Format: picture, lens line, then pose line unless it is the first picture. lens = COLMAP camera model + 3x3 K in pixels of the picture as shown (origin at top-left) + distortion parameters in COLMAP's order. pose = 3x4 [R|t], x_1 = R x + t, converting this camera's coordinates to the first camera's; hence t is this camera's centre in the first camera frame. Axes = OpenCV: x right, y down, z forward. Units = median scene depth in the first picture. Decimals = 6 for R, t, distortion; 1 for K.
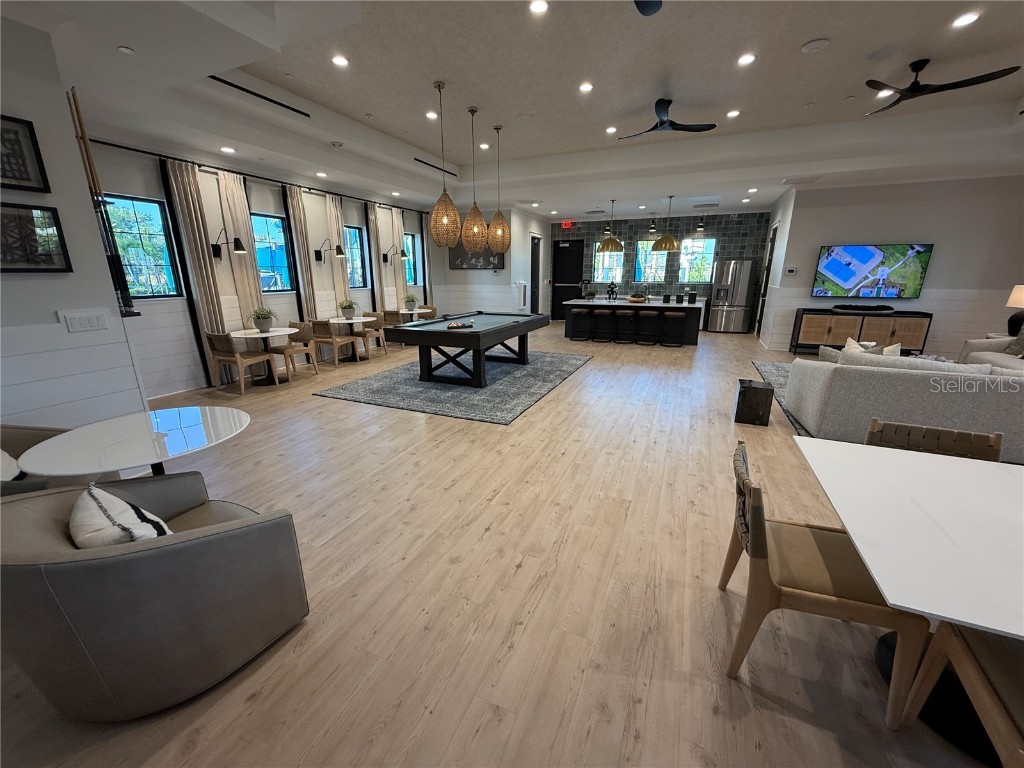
lens RADIAL K [[407.4, 0, 511.0], [0, 407.4, 384.1], [0, 0, 1]] dist [0.002375, -0.000340]
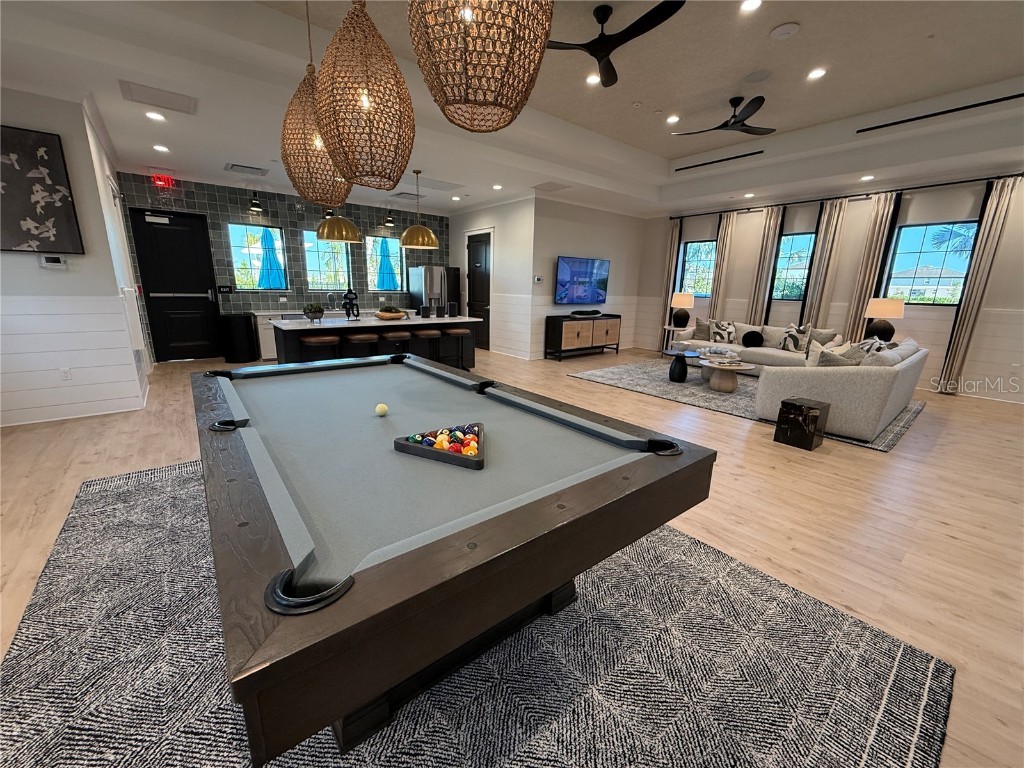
lens RADIAL K [[407.4, 0, 511.4], [0, 407.4, 384.2], [0, 0, 1]] dist [0.002375, -0.000340]
pose [[0.460793, -0.195093, 0.865800, -0.185703], [0.215646, 0.970917, 0.104009, -0.109572], [-0.860910, 0.138780, 0.489462, 0.452306]]
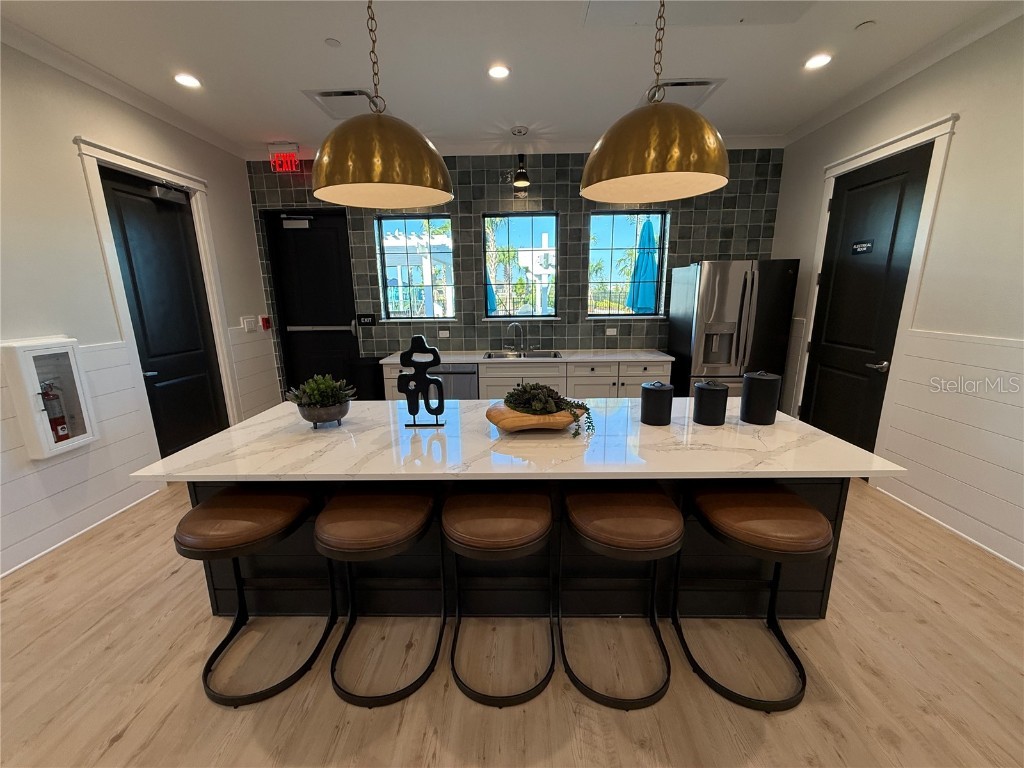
lens RADIAL K [[407.4, 0, 508.7], [0, 407.4, 384.0], [0, 0, 1]] dist [0.002375, -0.000340]
pose [[0.926337, -0.095024, 0.364514, 0.192509], [0.112456, 0.993294, -0.026846, -0.195998], [-0.359518, 0.065860, 0.930811, 0.707452]]
